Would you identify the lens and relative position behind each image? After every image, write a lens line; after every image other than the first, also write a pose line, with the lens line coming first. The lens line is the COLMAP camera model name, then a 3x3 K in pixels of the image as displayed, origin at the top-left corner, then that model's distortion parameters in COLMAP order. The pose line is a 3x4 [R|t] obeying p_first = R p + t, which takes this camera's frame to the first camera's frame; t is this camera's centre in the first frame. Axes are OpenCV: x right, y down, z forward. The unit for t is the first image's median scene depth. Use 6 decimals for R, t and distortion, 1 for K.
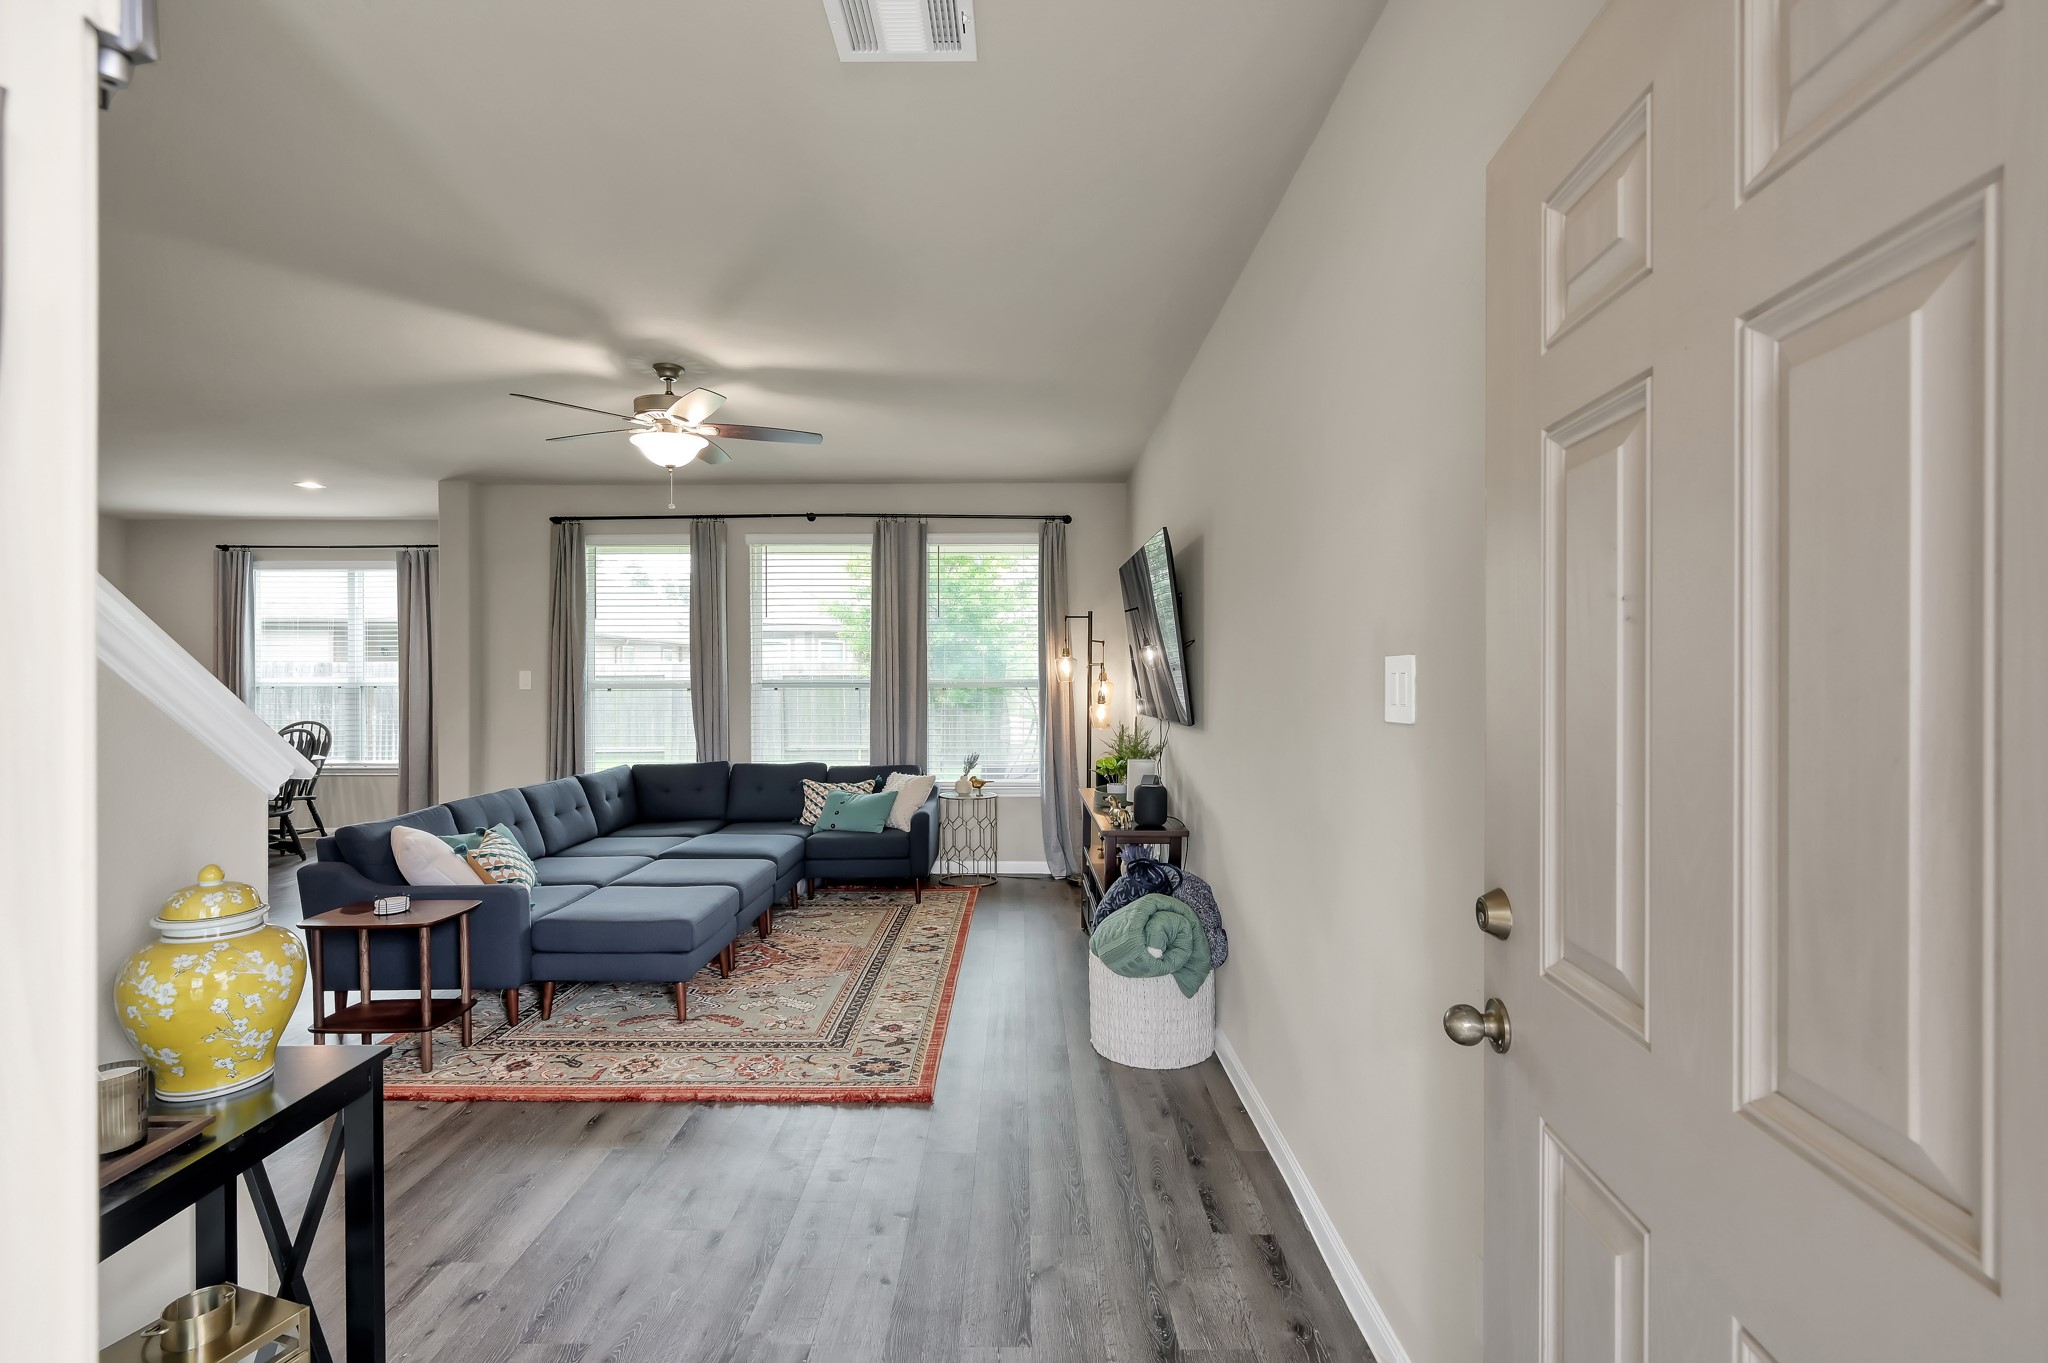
lens RADIAL K [[963.4, 0, 1024.0], [0, 963.4, 681.5], [0, 0, 1]] dist [-0.005154, -0.000676]
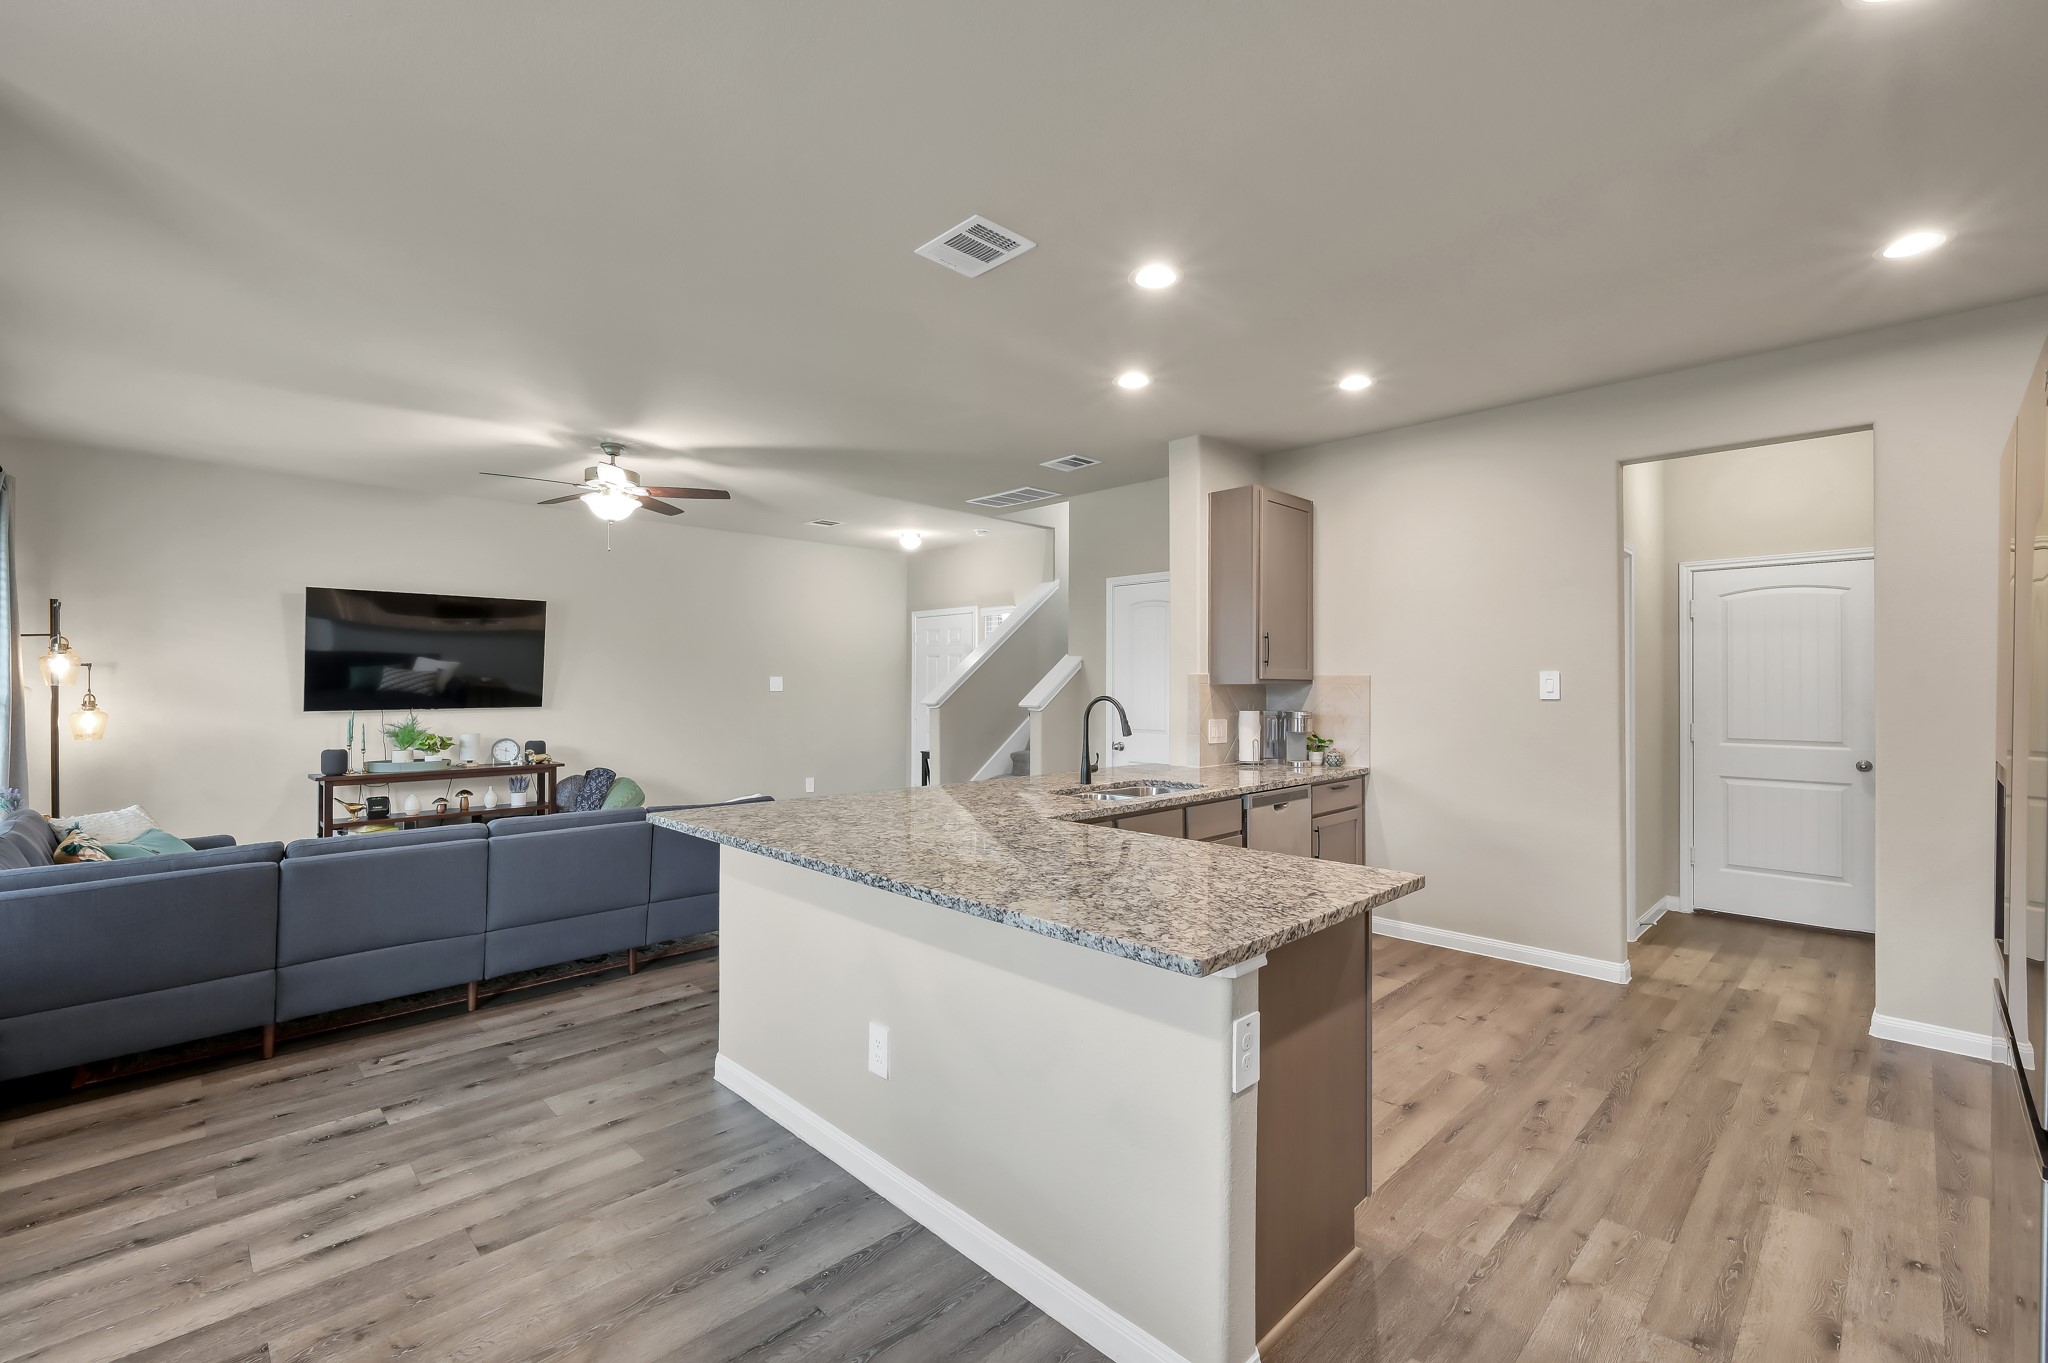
lens RADIAL K [[878.4, 0, 1024.0], [0, 878.4, 681.5], [0, 0, 1]] dist [-0.001165, 0.000378]
pose [[-0.699855, 0.001291, 0.714283, -0.859290], [0.001432, 0.999999, -0.000405, -0.001014], [-0.714283, 0.000739, -0.699857, 0.763426]]
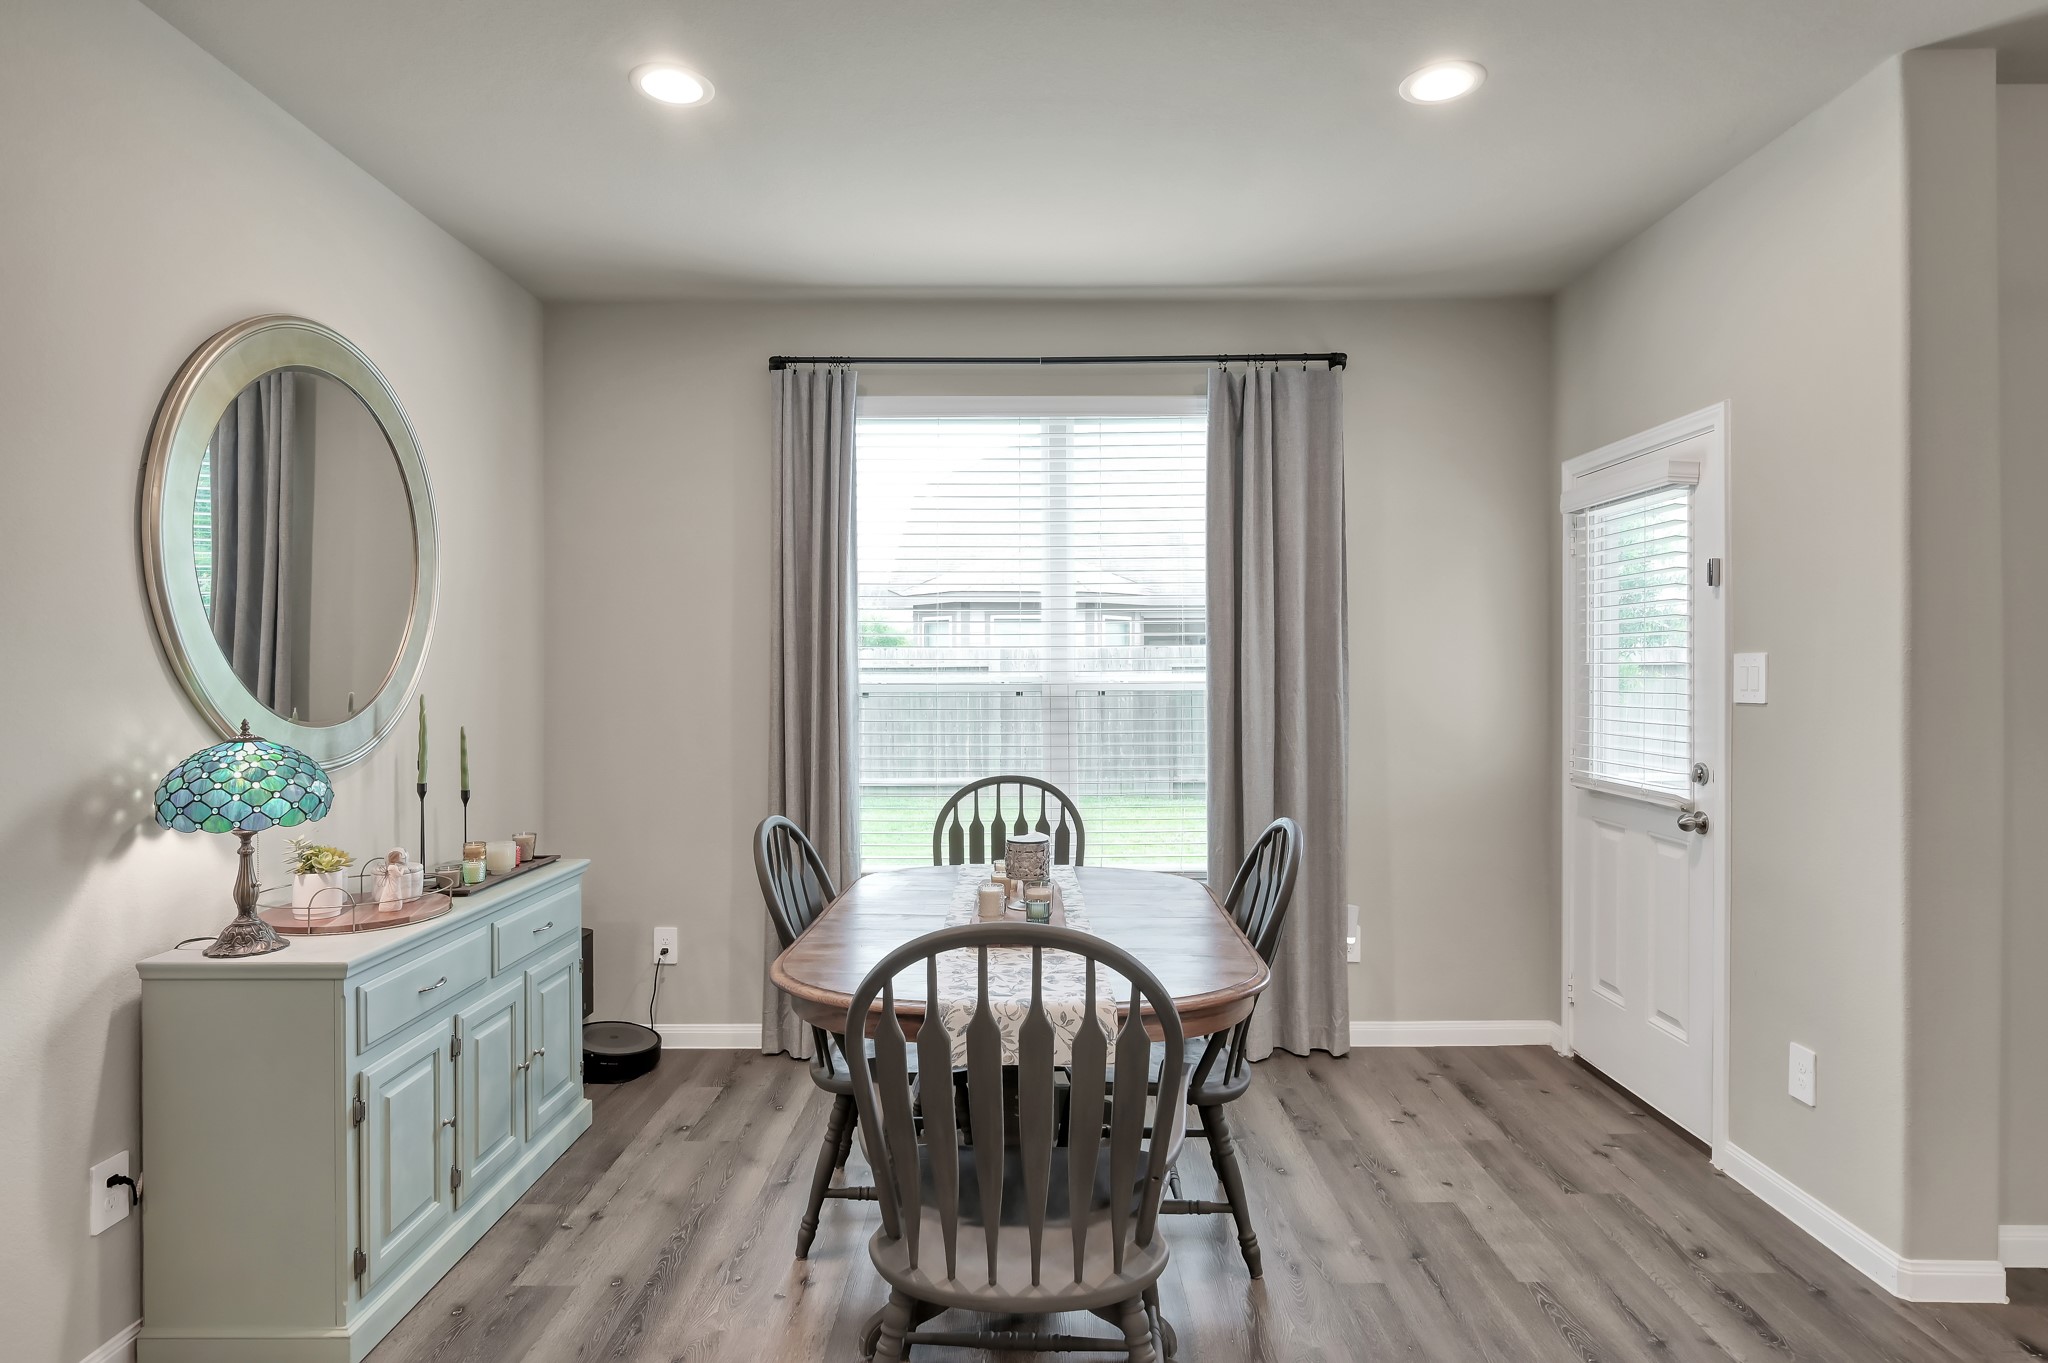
lens RADIAL K [[1127.4, 0, 1024.0], [0, 1127.4, 681.5], [0, 0, 1]] dist [-0.003022, 0.002541]
pose [[0.999962, -0.001750, -0.008570, -0.753690], [0.001801, 0.999981, 0.005931, -0.002550], [0.008560, -0.005947, 0.999946, 0.523243]]
